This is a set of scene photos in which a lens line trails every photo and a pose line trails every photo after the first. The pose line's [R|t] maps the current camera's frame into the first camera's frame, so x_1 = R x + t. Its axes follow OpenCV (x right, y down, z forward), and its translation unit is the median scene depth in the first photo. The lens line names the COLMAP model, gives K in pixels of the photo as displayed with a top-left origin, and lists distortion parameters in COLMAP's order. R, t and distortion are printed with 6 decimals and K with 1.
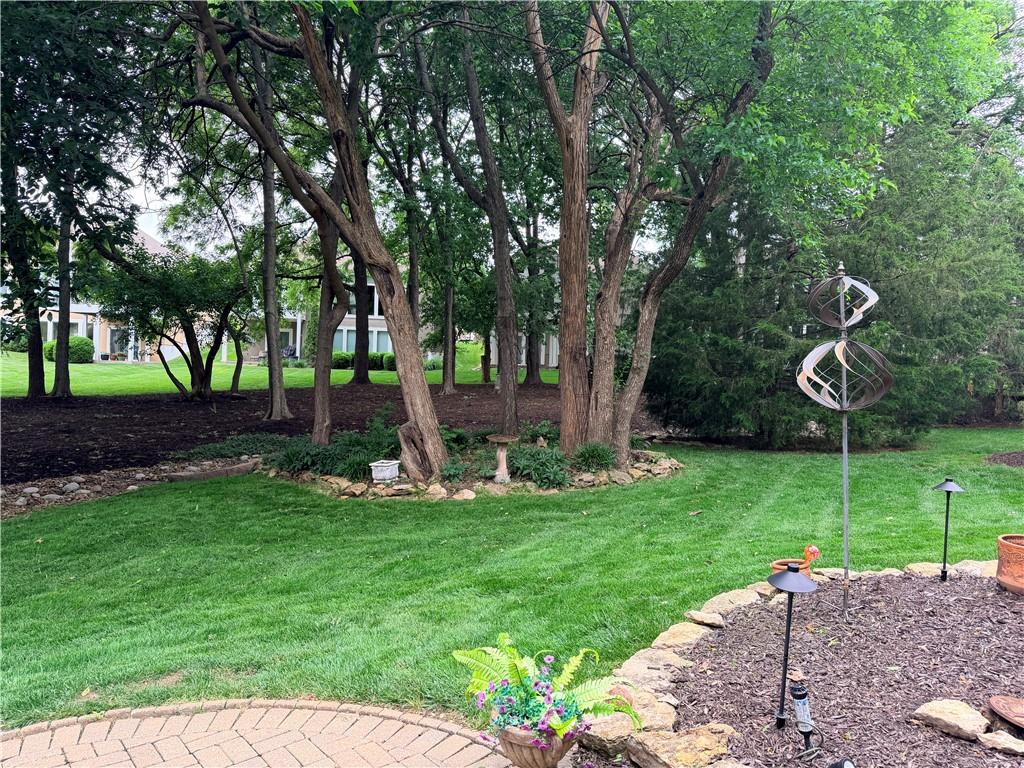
lens RADIAL K [[719.7, 0, 512.0], [0, 719.7, 384.0], [0, 0, 1]] dist [0.062075, -0.040947]
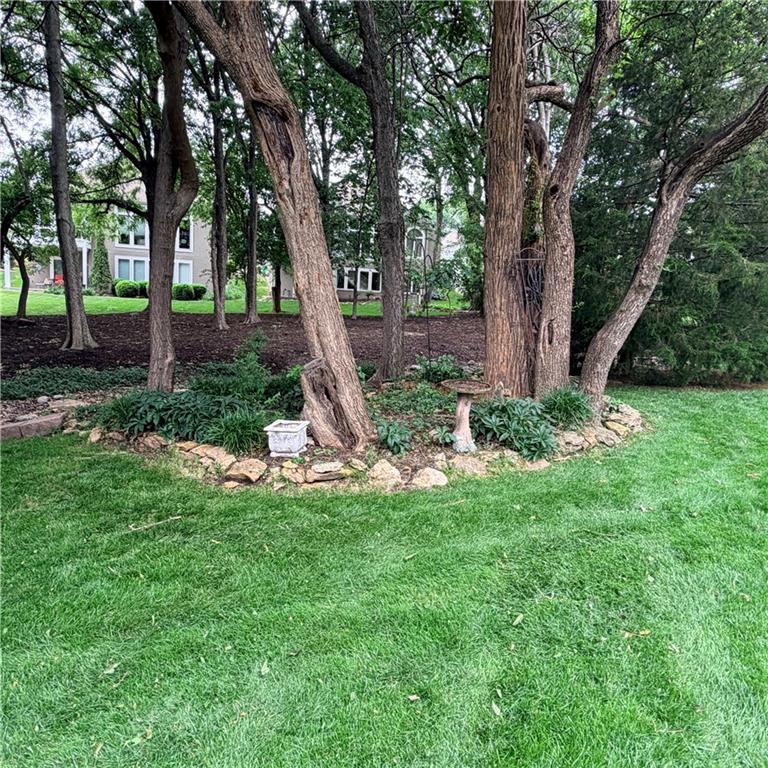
lens RADIAL K [[575.8, 0, 383.2], [0, 575.8, 394.0], [0, 0, 1]] dist [-0.006992, 0.003242]
pose [[0.981109, -0.008910, 0.193249, -0.145483], [-0.016626, 0.991359, 0.130118, 0.010510], [-0.192738, -0.130872, 0.972484, 0.371447]]
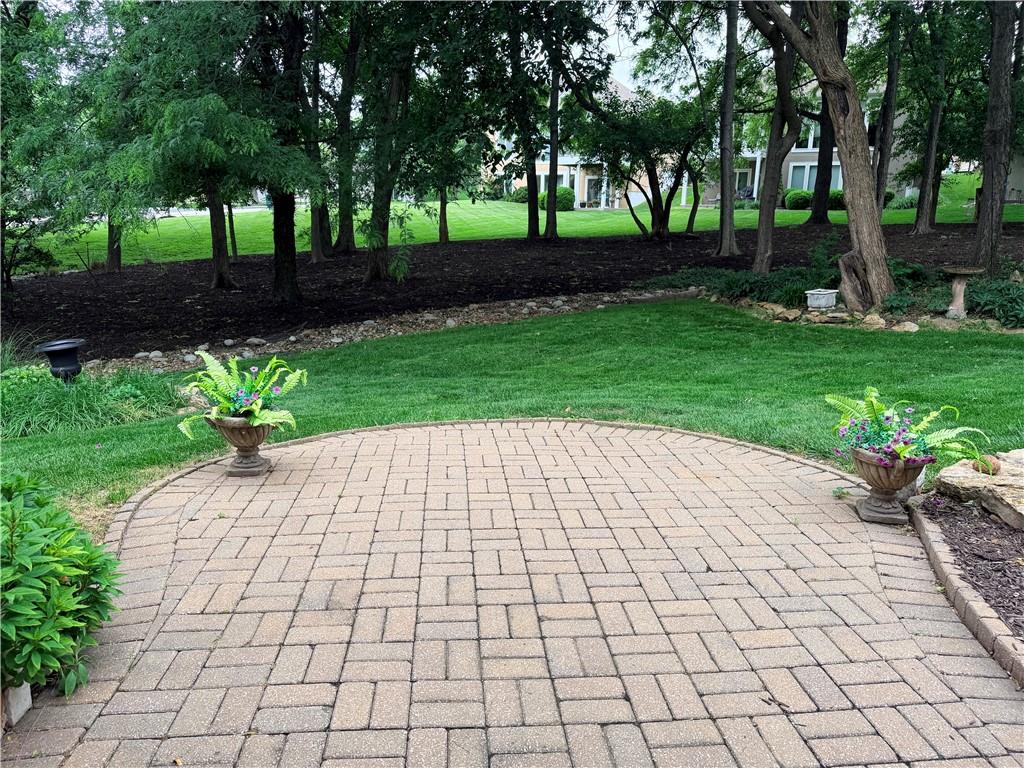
lens RADIAL K [[732.1, 0, 512.0], [0, 732.1, 384.0], [0, 0, 1]] dist [0.004445, 0.000325]
pose [[0.823810, 0.113742, -0.555338, 0.036951], [0.002156, 0.979027, 0.203719, 0.020728], [0.566862, -0.169023, 0.806287, -0.063998]]
